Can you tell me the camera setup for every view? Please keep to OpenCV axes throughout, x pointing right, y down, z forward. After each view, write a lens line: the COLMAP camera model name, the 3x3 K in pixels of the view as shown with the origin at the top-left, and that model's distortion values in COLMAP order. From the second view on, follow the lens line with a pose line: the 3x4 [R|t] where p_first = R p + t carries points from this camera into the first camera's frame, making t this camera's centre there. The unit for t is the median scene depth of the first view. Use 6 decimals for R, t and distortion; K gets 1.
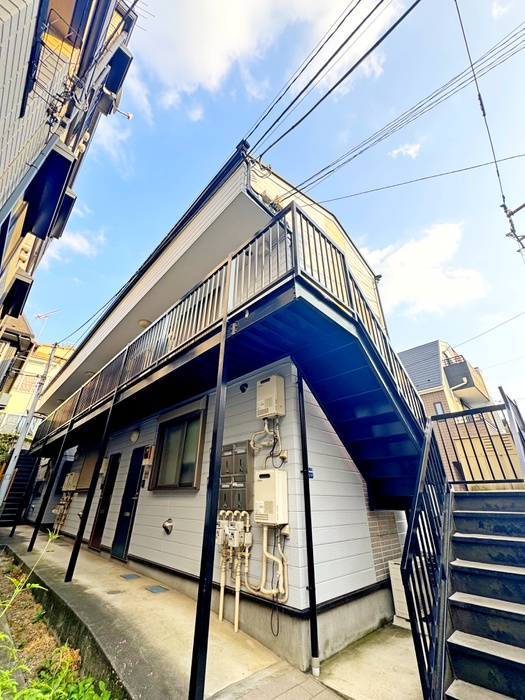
lens RADIAL K [[280.2, 0, 263.4], [0, 280.2, 350.8], [0, 0, 1]] dist [-0.001976, 0.000204]
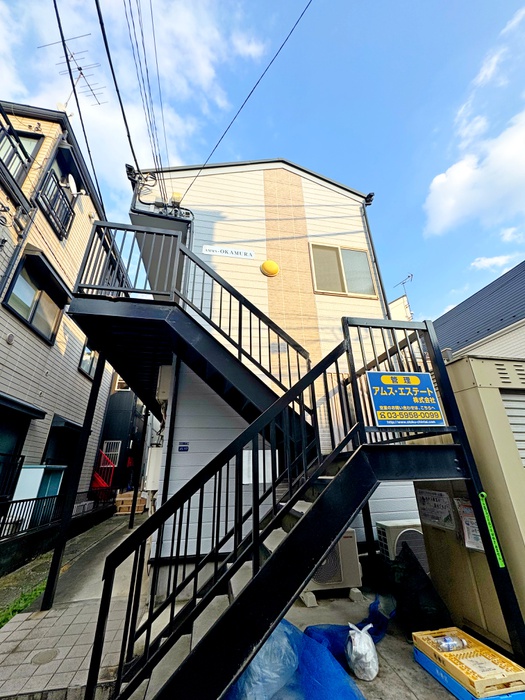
lens RADIAL K [[280.2, 0, 263.4], [0, 280.2, 350.8], [0, 0, 1]] dist [-0.001976, 0.000204]
pose [[0.834501, -0.245555, -0.493265, 0.982995], [0.286176, 0.958150, 0.007169, 0.141569], [0.470862, -0.147143, 0.869849, 0.221722]]
